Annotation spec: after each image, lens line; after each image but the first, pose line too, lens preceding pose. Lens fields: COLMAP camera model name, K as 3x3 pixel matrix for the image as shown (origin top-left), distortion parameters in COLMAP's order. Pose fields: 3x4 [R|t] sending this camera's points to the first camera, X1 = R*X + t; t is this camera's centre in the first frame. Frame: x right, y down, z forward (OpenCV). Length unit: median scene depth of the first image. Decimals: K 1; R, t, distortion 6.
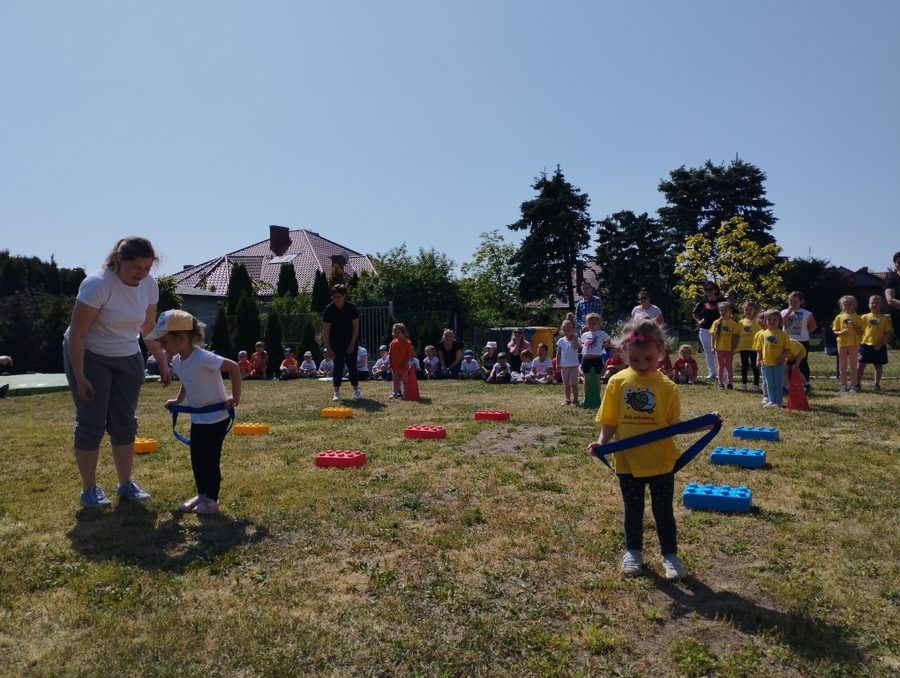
lens RADIAL K [[694.7, 0, 448.6], [0, 694.7, 338.9], [0, 0, 1]] dist [0.043836, -0.000856]
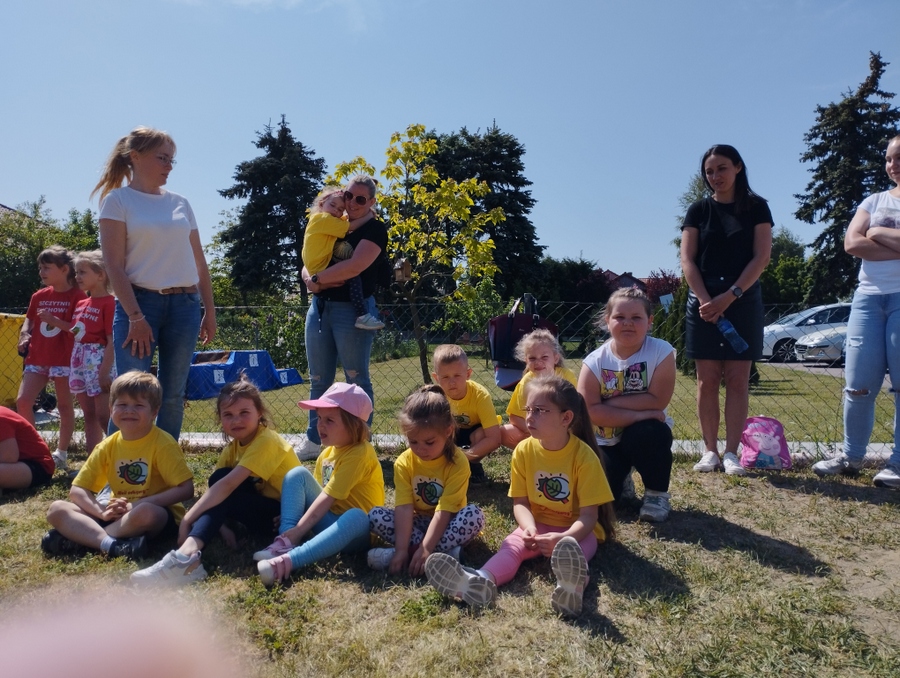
lens RADIAL K [[694.7, 0, 450.7], [0, 694.7, 338.8], [0, 0, 1]] dist [0.043836, -0.000856]
pose [[0.961226, 0.019319, 0.275085, 0.127224], [-0.018645, 0.999813, -0.005067, -0.001574], [-0.275132, -0.000258, 0.961407, 0.203148]]
